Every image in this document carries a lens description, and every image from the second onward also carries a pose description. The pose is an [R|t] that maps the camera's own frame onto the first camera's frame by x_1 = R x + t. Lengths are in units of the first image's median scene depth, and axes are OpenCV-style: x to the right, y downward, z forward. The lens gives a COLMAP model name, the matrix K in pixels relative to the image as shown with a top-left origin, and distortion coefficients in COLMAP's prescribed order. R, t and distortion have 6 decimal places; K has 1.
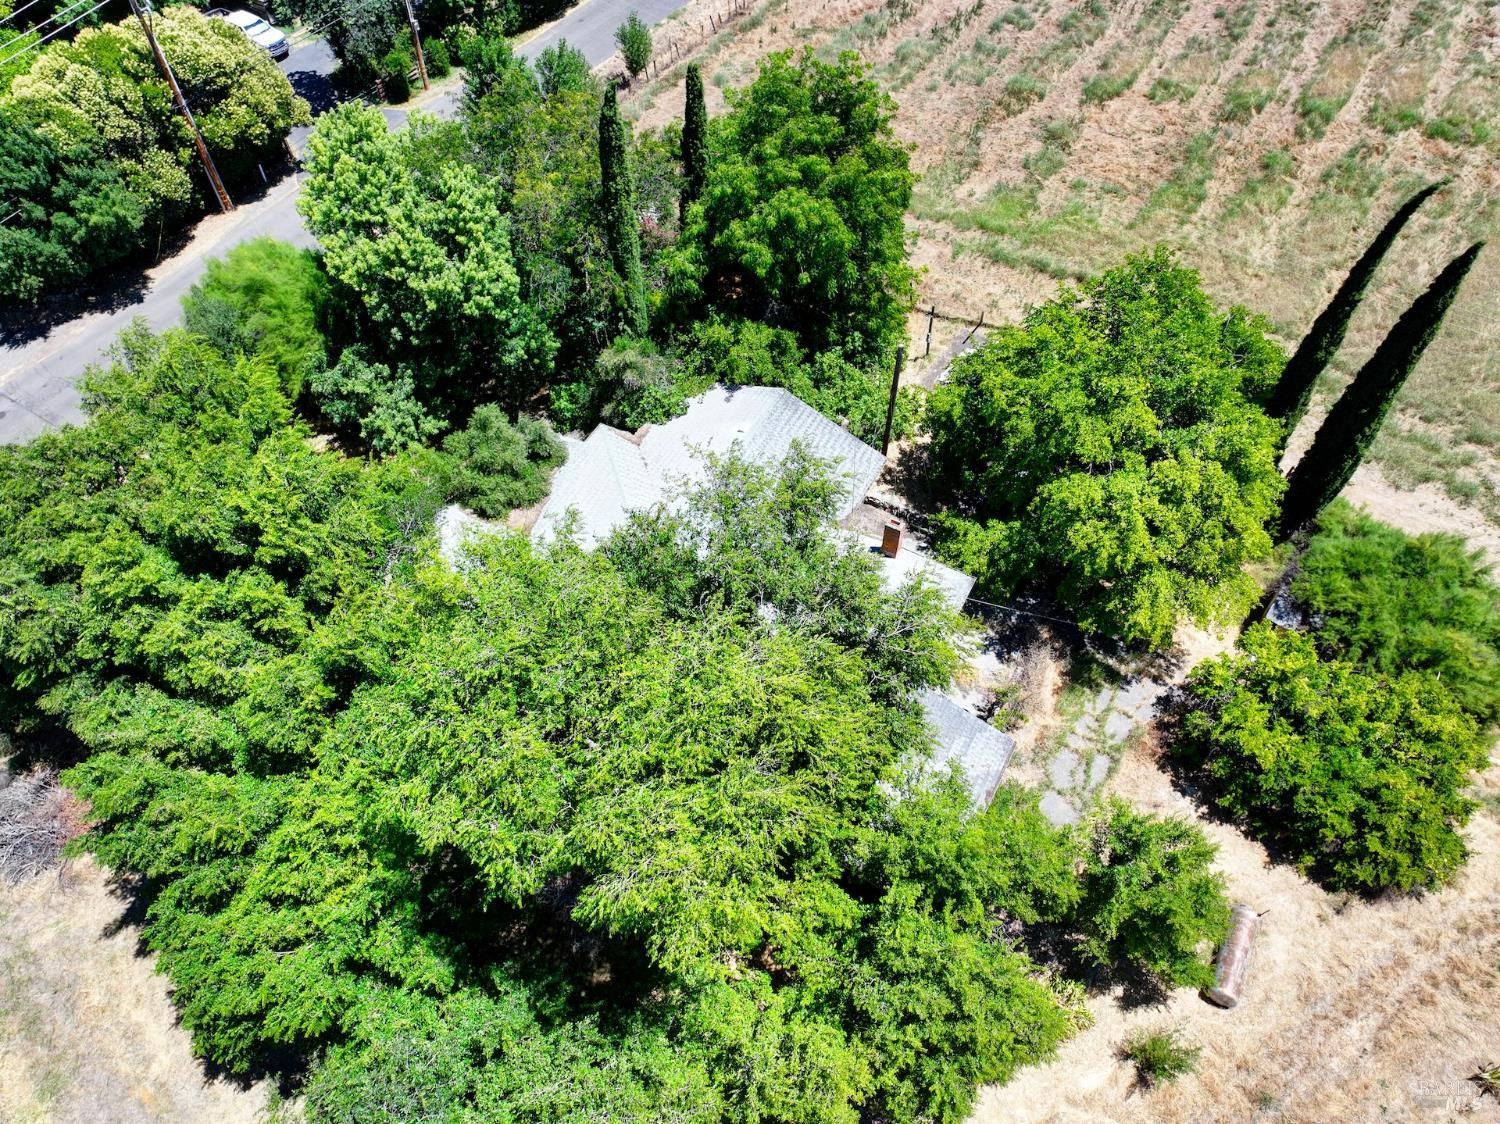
lens RADIAL K [[1052.5, 0, 750.6], [0, 1052.5, 559.3], [0, 0, 1]] dist [0.008881, 0.004378]
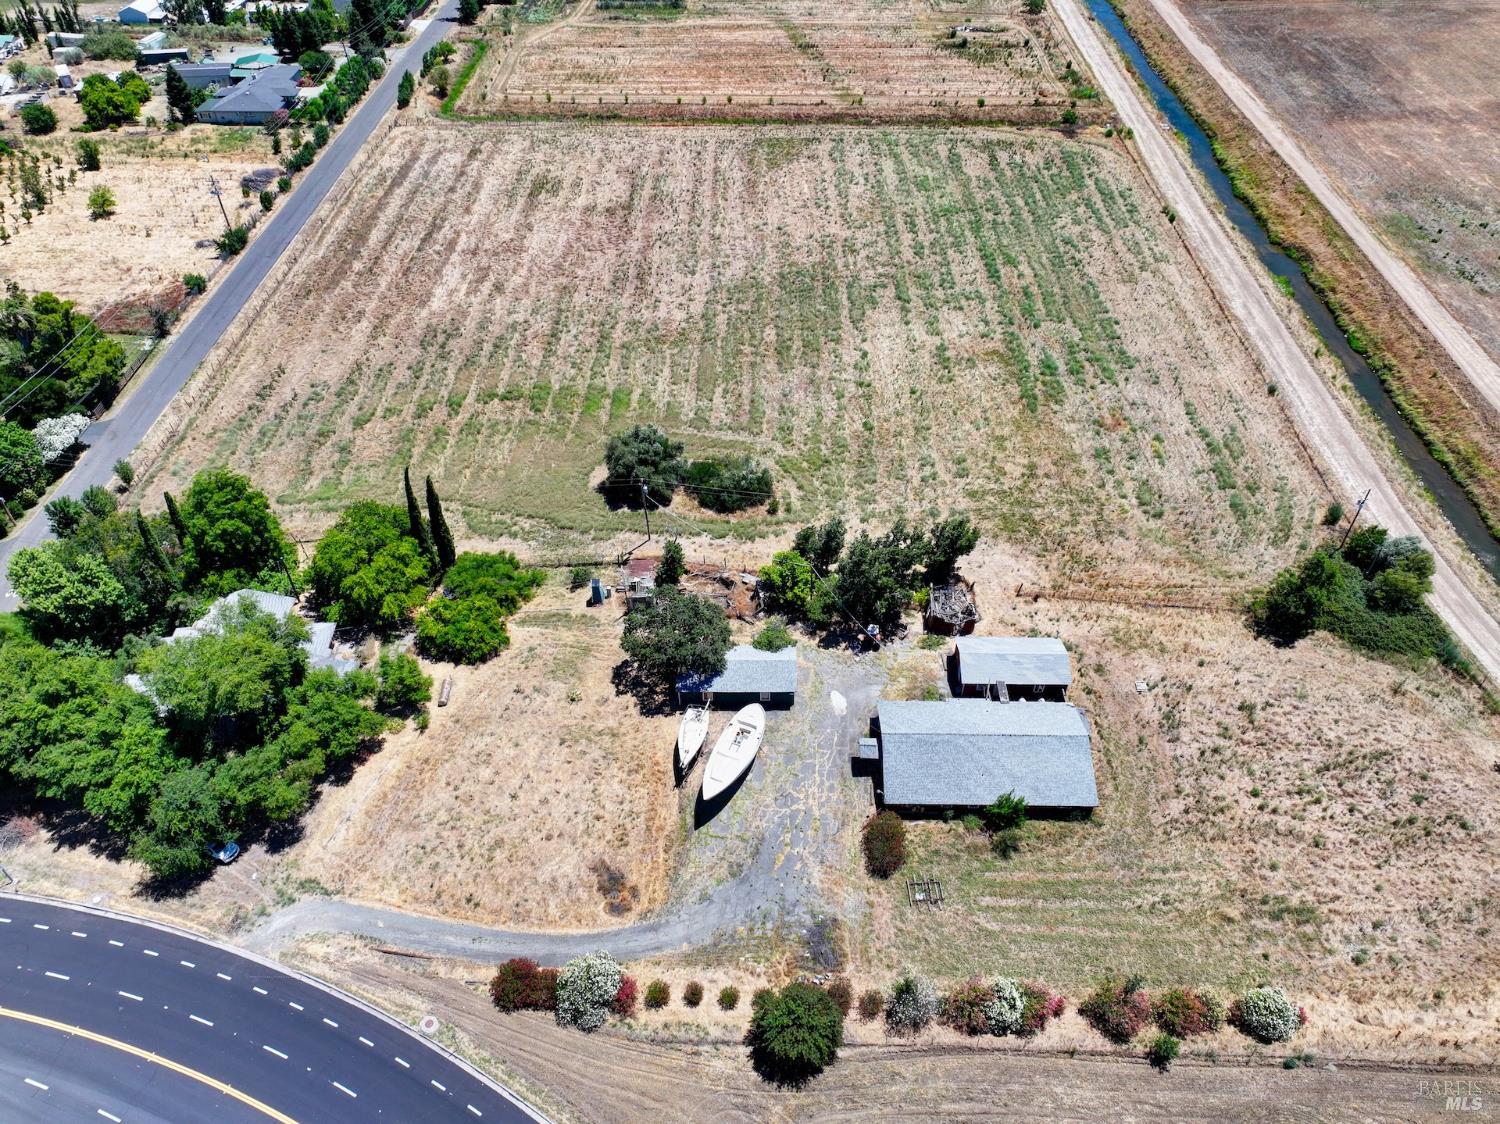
lens RADIAL K [[1055.4, 0, 752.4], [0, 1055.4, 556.1], [0, 0, 1]] dist [-0.004950, 0.025877]
pose [[0.853125, -0.352935, 0.384206, 0.118424], [0.414587, 0.905685, -0.088615, 0.488799], [-0.316694, 0.234886, 0.918985, -1.724038]]
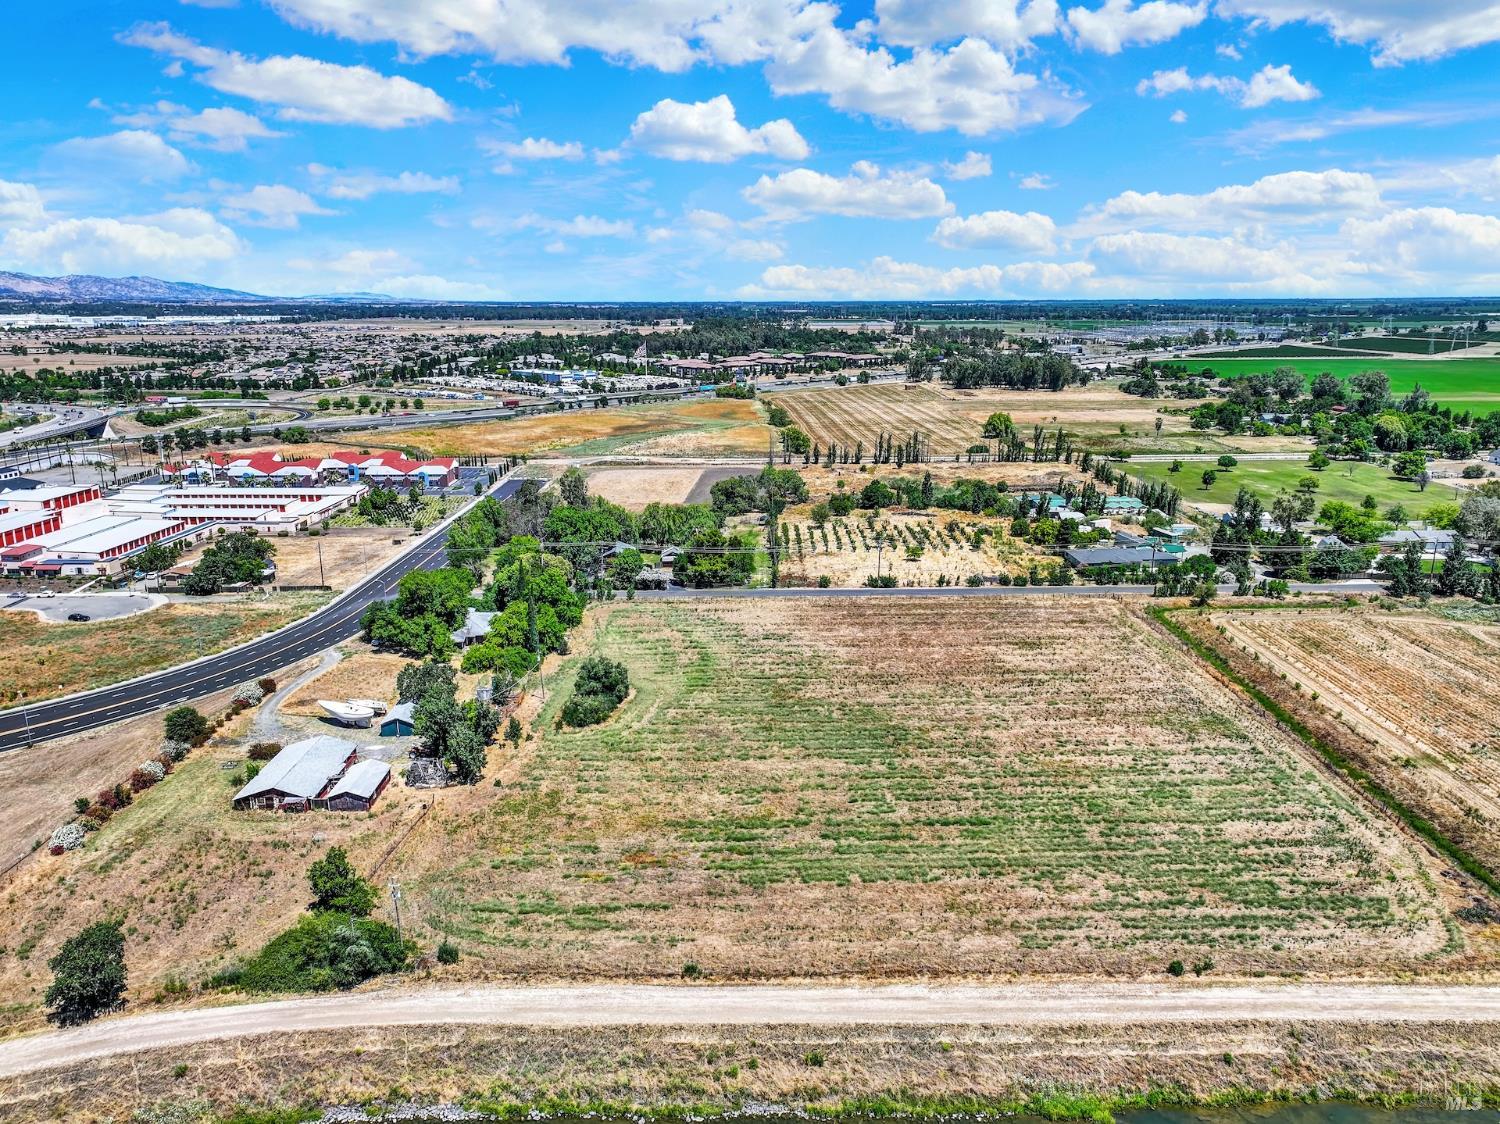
lens RADIAL K [[1040.3, 0, 750.0], [0, 1040.3, 562.0], [0, 0, 1]] dist [0.006190, 0.007312]
pose [[0.546770, 0.201624, -0.812644, 4.809500], [-0.659129, 0.702171, -0.269266, 0.295260], [0.516325, 0.682864, 0.516822, -1.319385]]
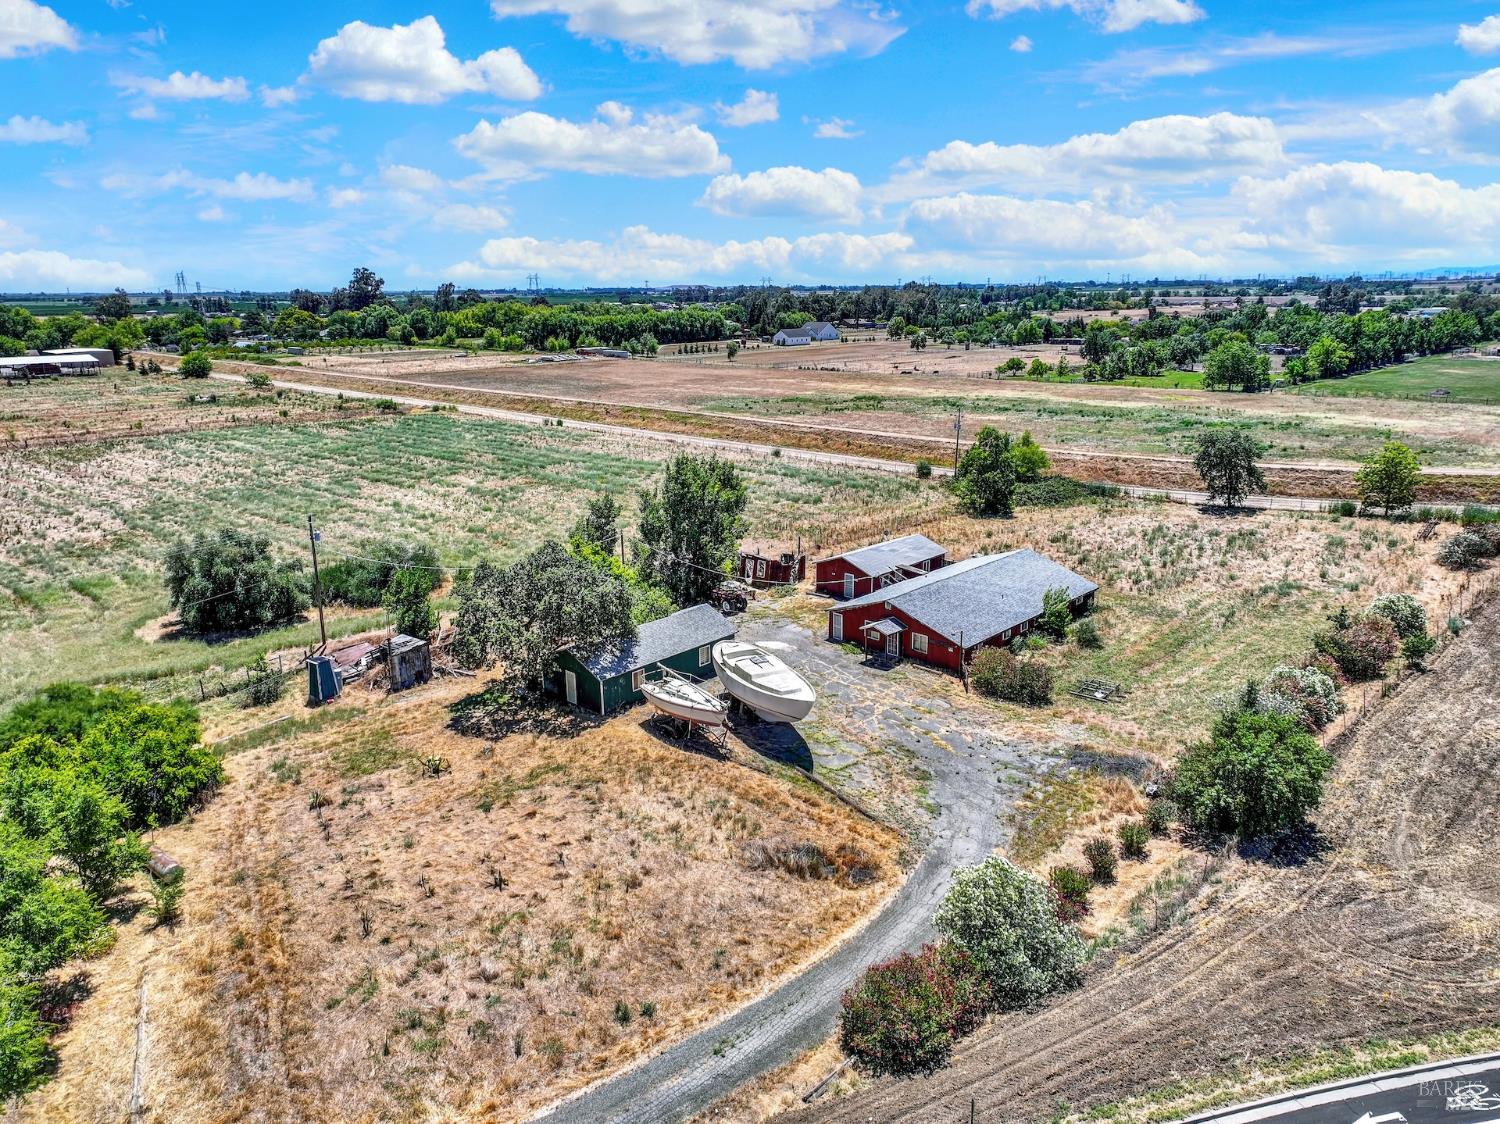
lens RADIAL K [[1040.3, 0, 750.0], [0, 1040.3, 562.0], [0, 0, 1]] dist [0.006190, 0.007312]
pose [[0.185672, -0.246288, 0.951246, -0.452952], [0.777800, 0.628418, 0.010887, 0.526371], [-0.600461, 0.737857, 0.308242, -0.144632]]
